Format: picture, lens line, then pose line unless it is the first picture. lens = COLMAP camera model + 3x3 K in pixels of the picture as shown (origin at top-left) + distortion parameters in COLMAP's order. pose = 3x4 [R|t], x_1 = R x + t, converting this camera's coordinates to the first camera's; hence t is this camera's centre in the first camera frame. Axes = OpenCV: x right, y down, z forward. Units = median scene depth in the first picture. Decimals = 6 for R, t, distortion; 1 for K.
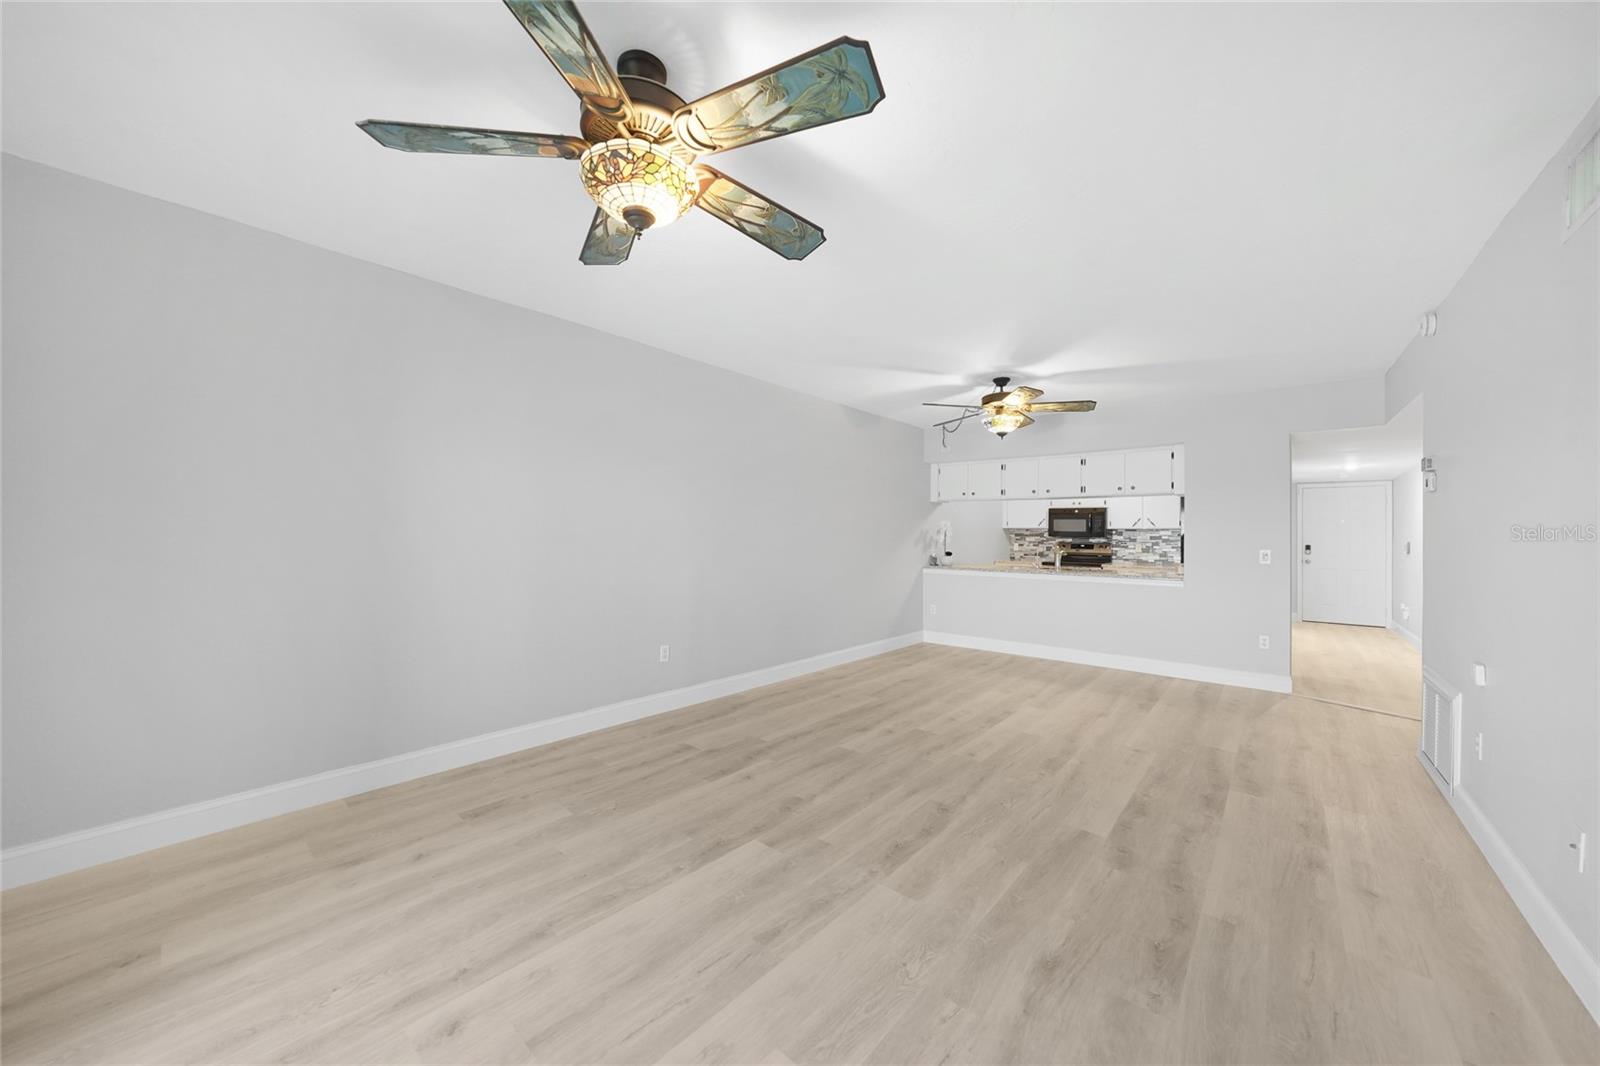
lens RADIAL K [[563.6, 0, 797.5], [0, 563.6, 529.3], [0, 0, 1]] dist [-0.027482, 0.005563]
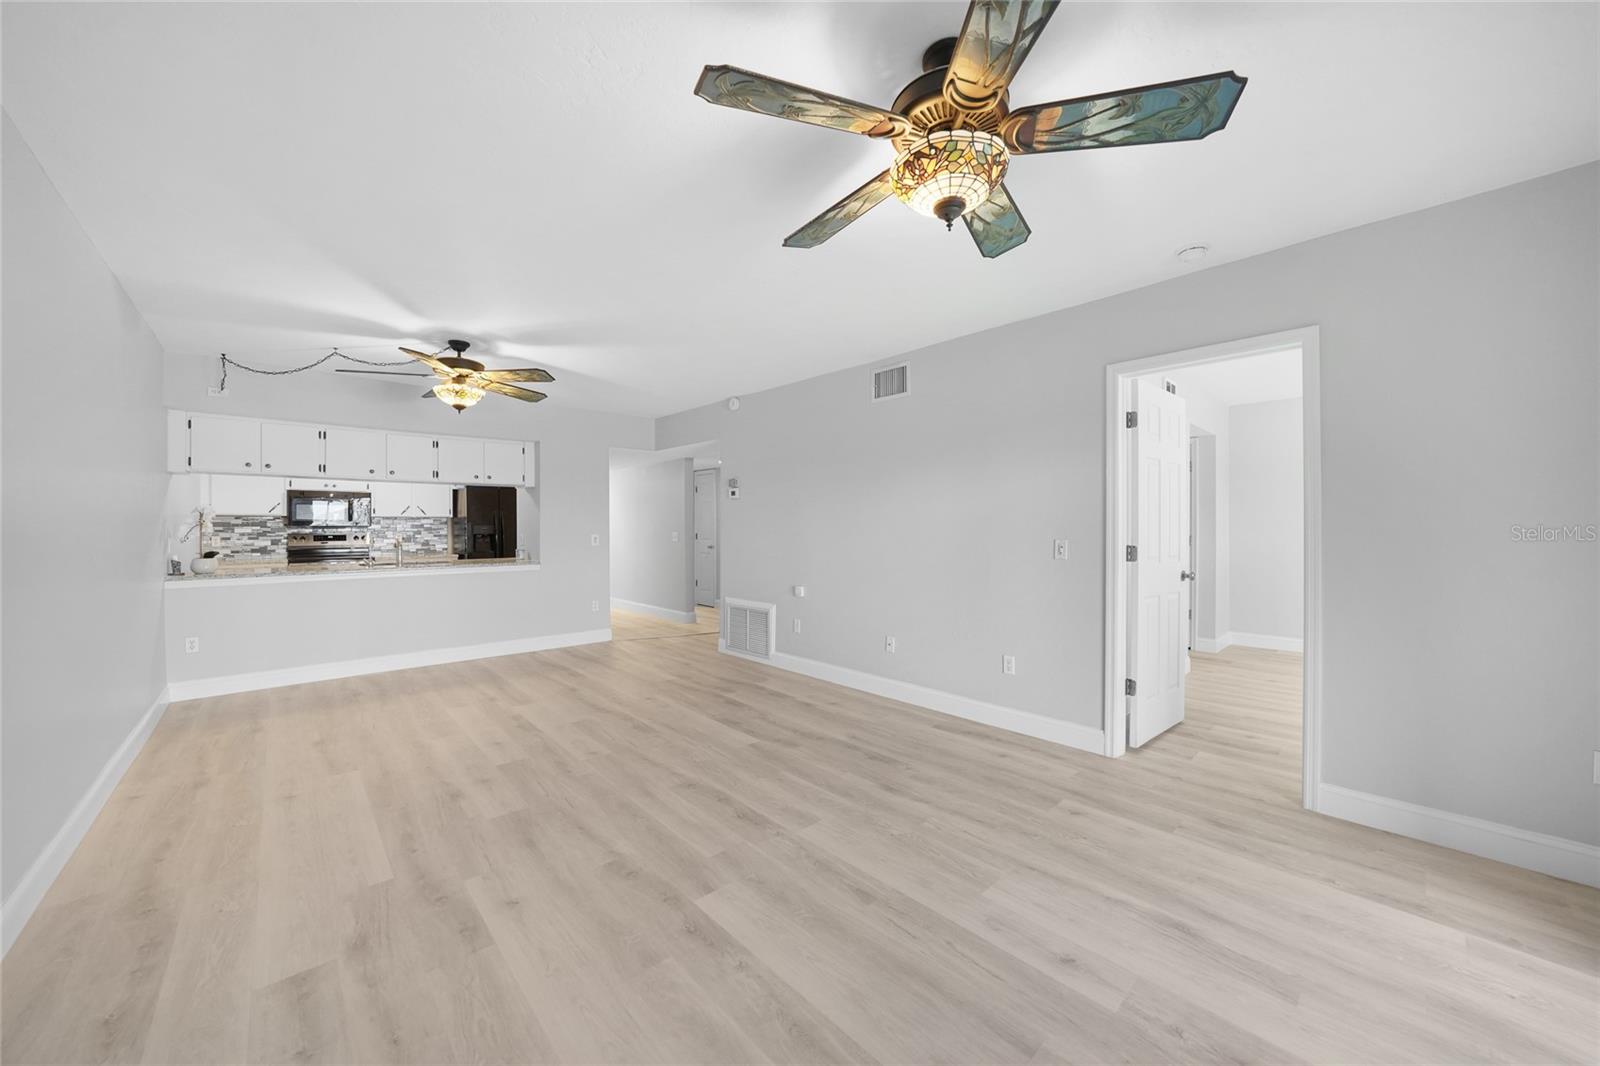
lens RADIAL K [[577.0, 0, 800.8], [0, 577.0, 526.7], [0, 0, 1]] dist [-0.026575, 0.006084]
pose [[0.113453, -0.012927, 0.993459, -0.300860], [-0.005409, 0.999893, 0.013628, -0.001107], [-0.993529, -0.006920, 0.113371, 0.258406]]
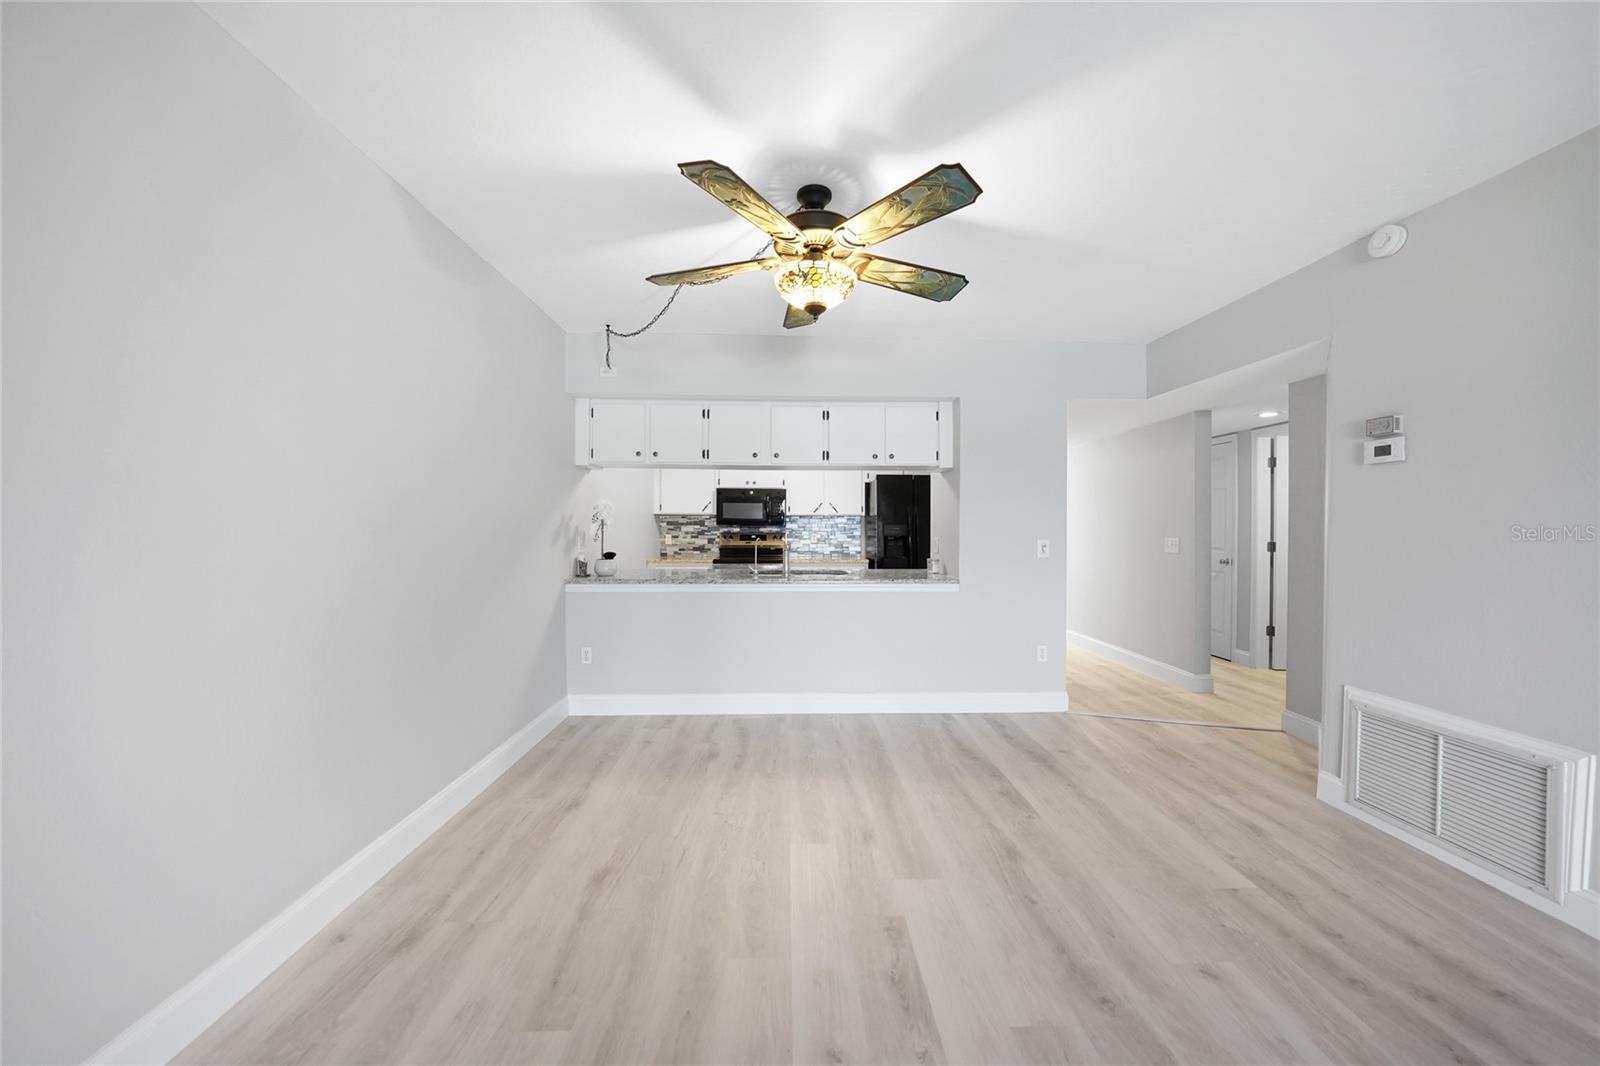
lens RADIAL K [[563.6, 0, 803.2], [0, 563.6, 532.1], [0, 0, 1]] dist [-0.020333, 0.000209]
pose [[0.734150, -0.014435, 0.678834, 0.021215], [-0.001728, 0.999731, 0.023127, 0.005399], [-0.678985, -0.018151, 0.733927, 0.442535]]
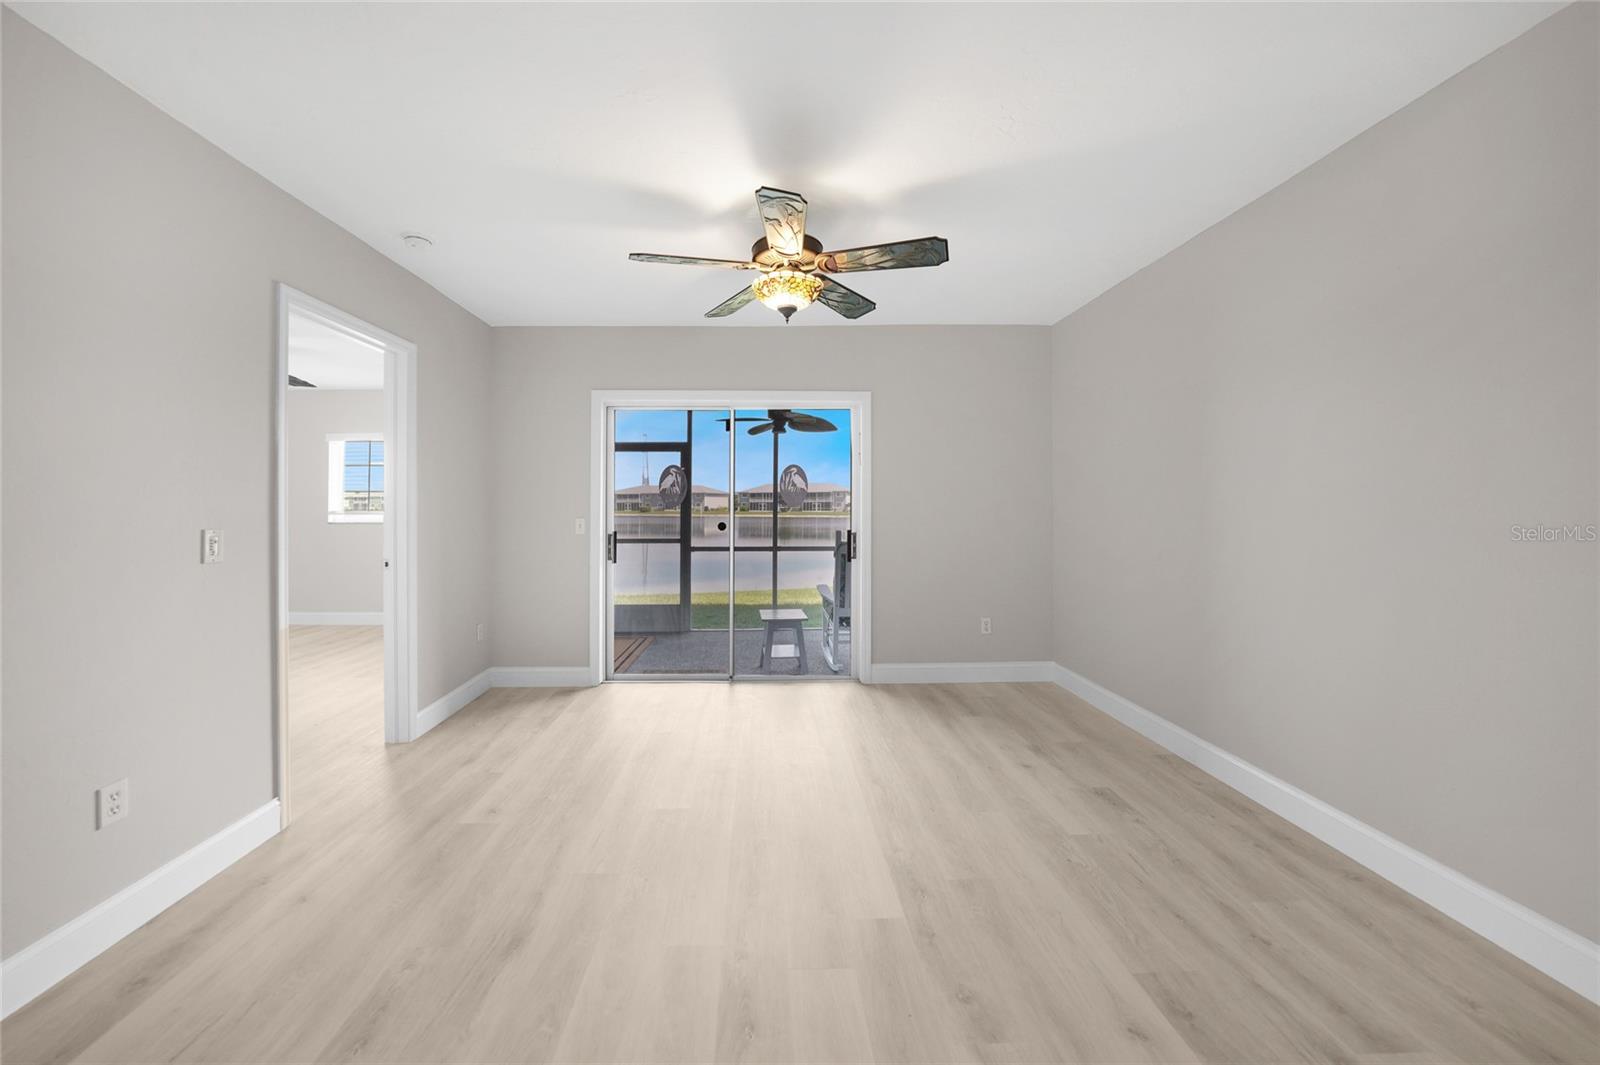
lens RADIAL K [[574.8, 0, 770.3], [0, 574.8, 499.3], [0, 0, 1]] dist [-0.021843, 0.000041]
pose [[-0.742631, -0.017077, -0.669483, 0.192443], [0.001584, 0.999627, -0.027256, 0.008304], [0.669699, -0.021301, -0.742327, 0.495480]]
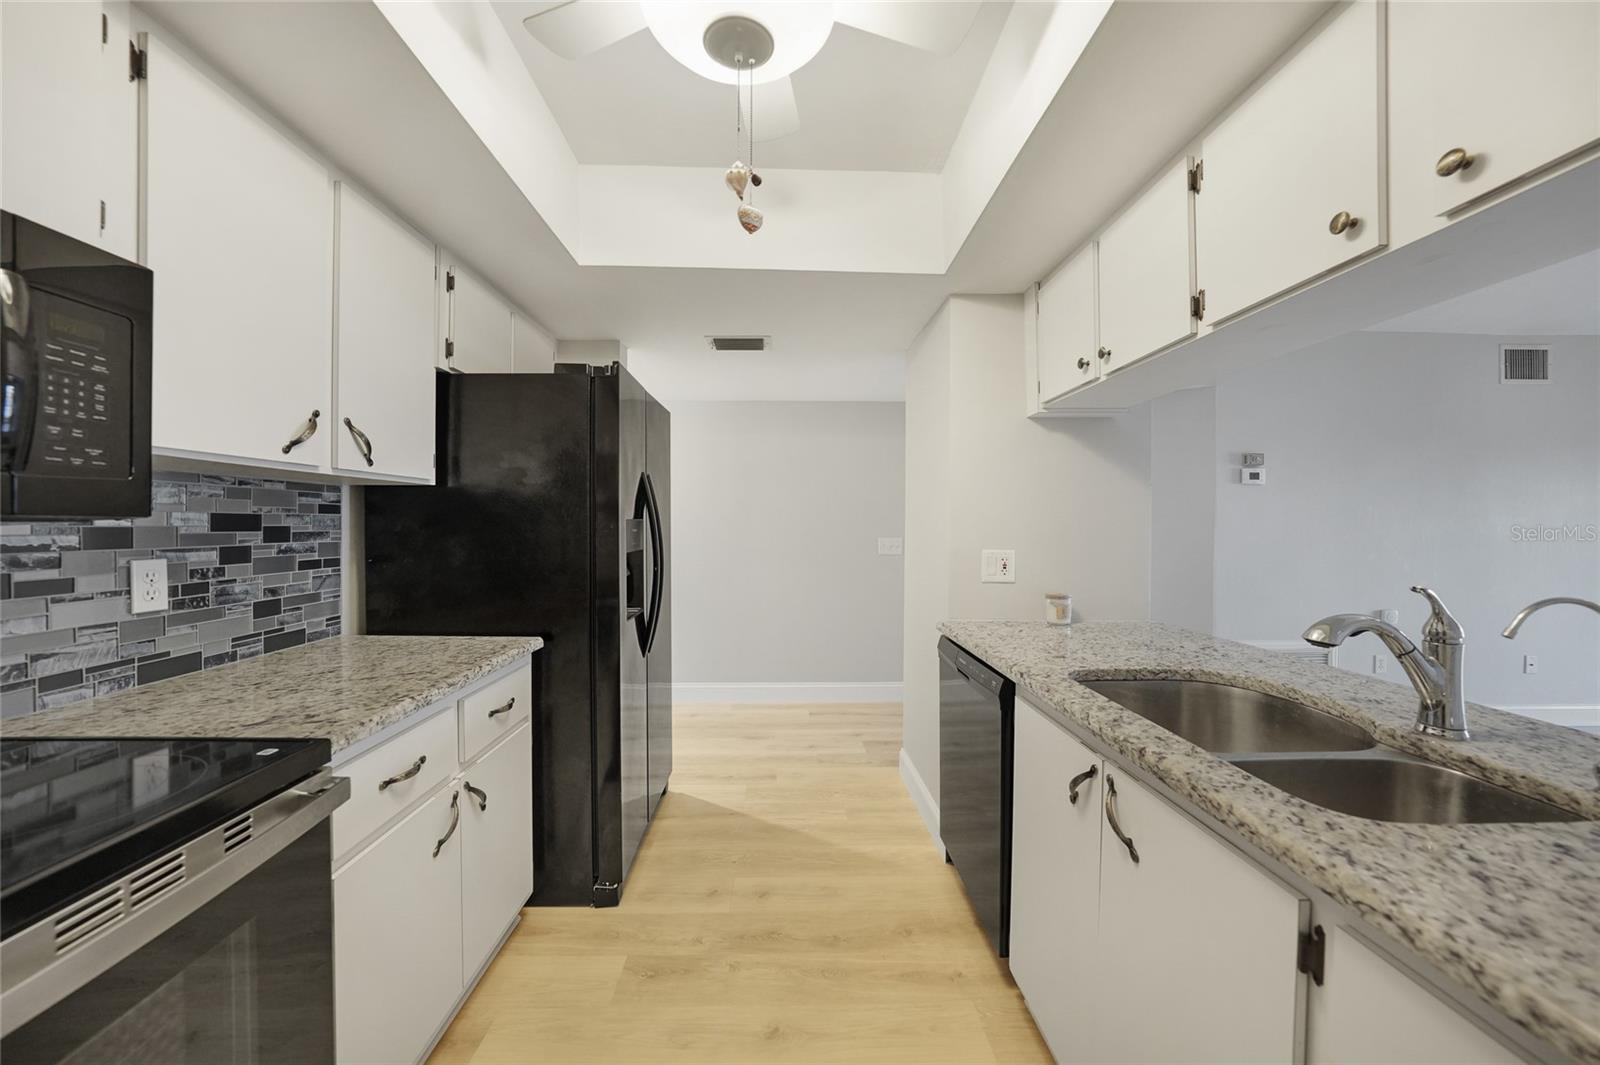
lens RADIAL K [[573.7, 0, 773.6], [0, 573.7, 528.6], [0, 0, 1]] dist [-0.029414, 0.005614]
pose [[-0.670596, -0.017501, 0.741616, 0.427777], [-0.017616, 0.999815, 0.007666, 0.014437], [-0.741613, -0.007924, -0.670781, 1.123847]]
